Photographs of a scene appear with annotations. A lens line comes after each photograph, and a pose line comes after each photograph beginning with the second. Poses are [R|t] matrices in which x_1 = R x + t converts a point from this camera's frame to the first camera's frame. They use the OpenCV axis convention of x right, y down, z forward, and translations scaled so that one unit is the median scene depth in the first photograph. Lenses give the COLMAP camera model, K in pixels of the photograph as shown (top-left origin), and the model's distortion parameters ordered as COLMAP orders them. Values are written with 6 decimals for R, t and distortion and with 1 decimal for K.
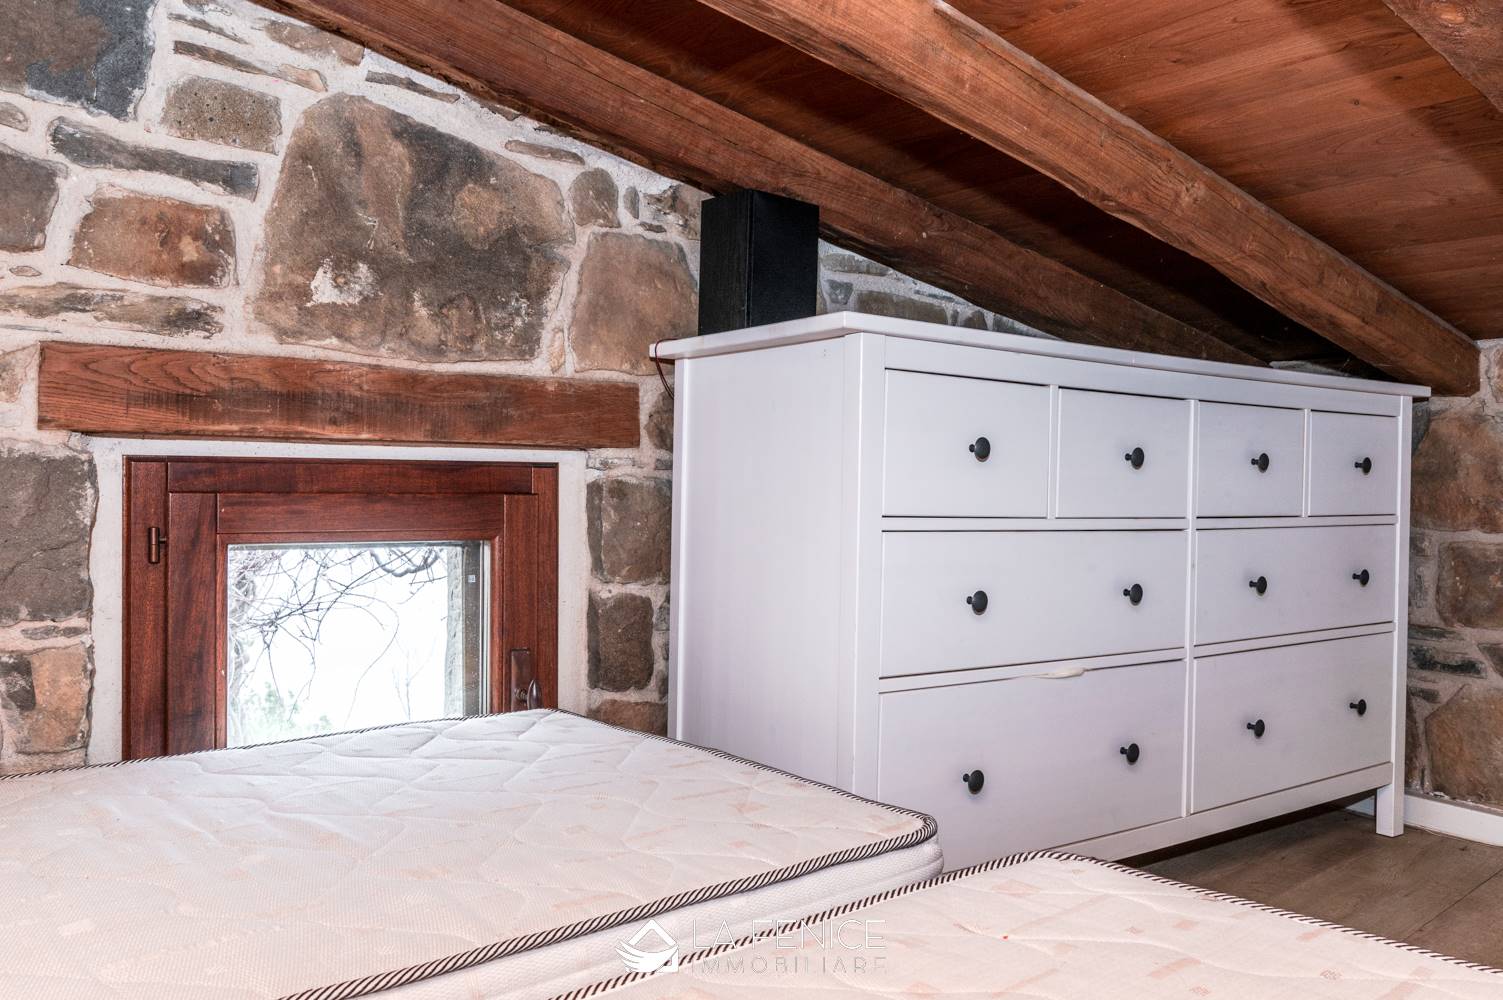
lens RADIAL K [[1190.9, 0, 745.7], [0, 1190.9, 502.9], [0, 0, 1]] dist [0.002238, -0.015845]
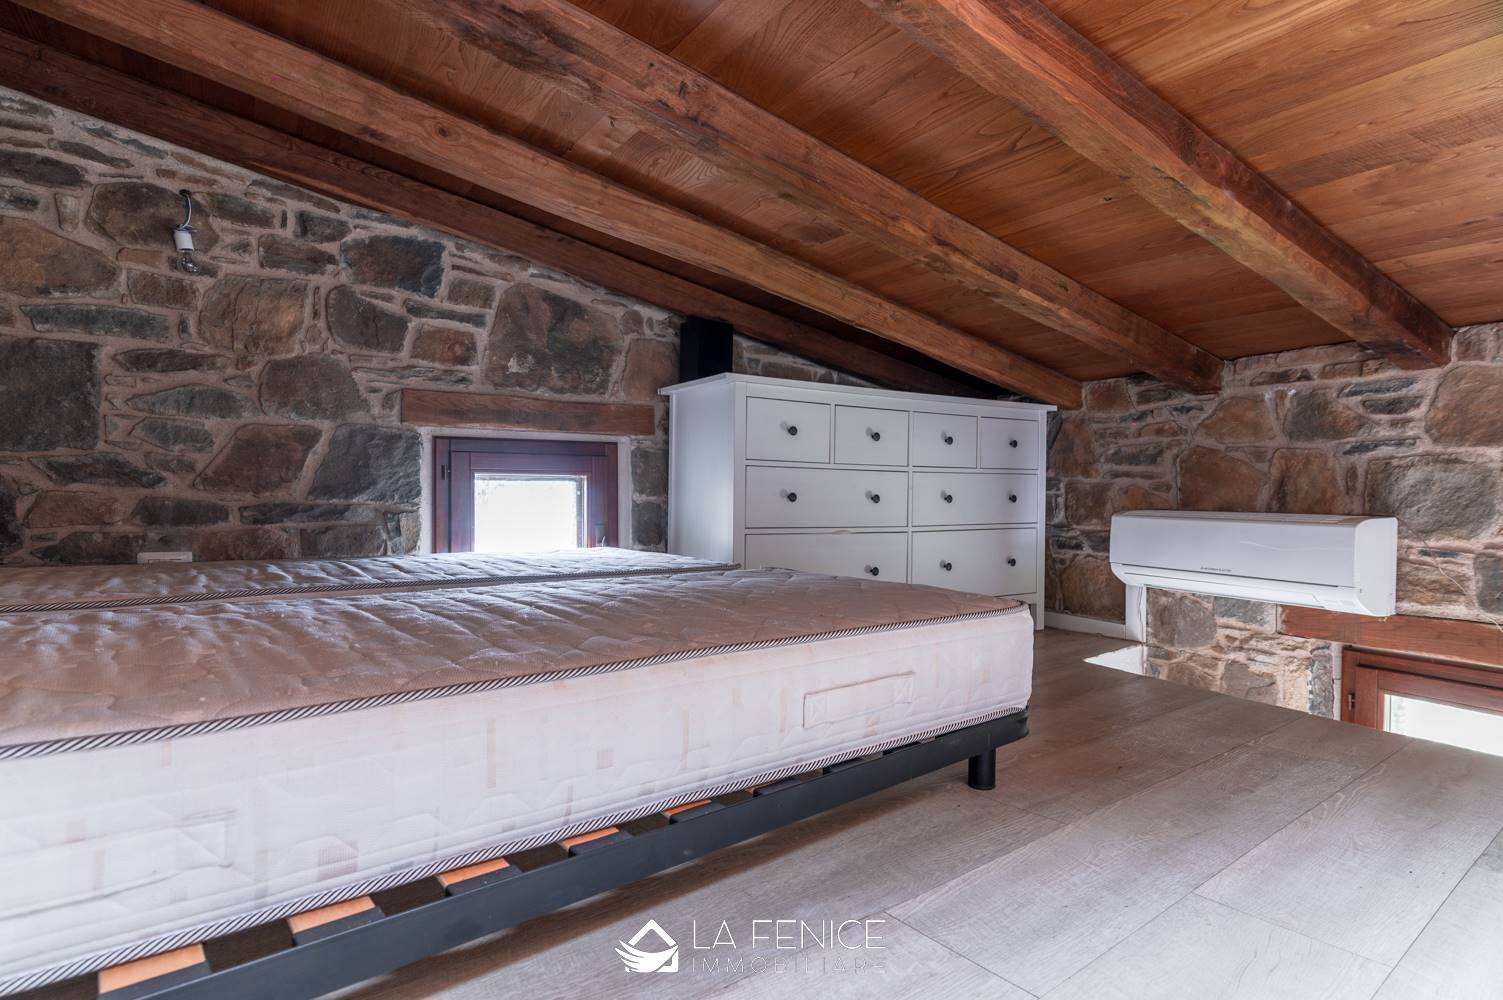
lens RADIAL K [[783.1, 0, 754.2], [0, 783.1, 504.0], [0, 0, 1]] dist [0.009197, -0.002709]
pose [[0.999019, -0.006918, -0.043737, 0.176161], [0.007136, 0.999963, 0.004830, 0.084332], [0.043702, -0.005137, 0.999031, -0.498604]]
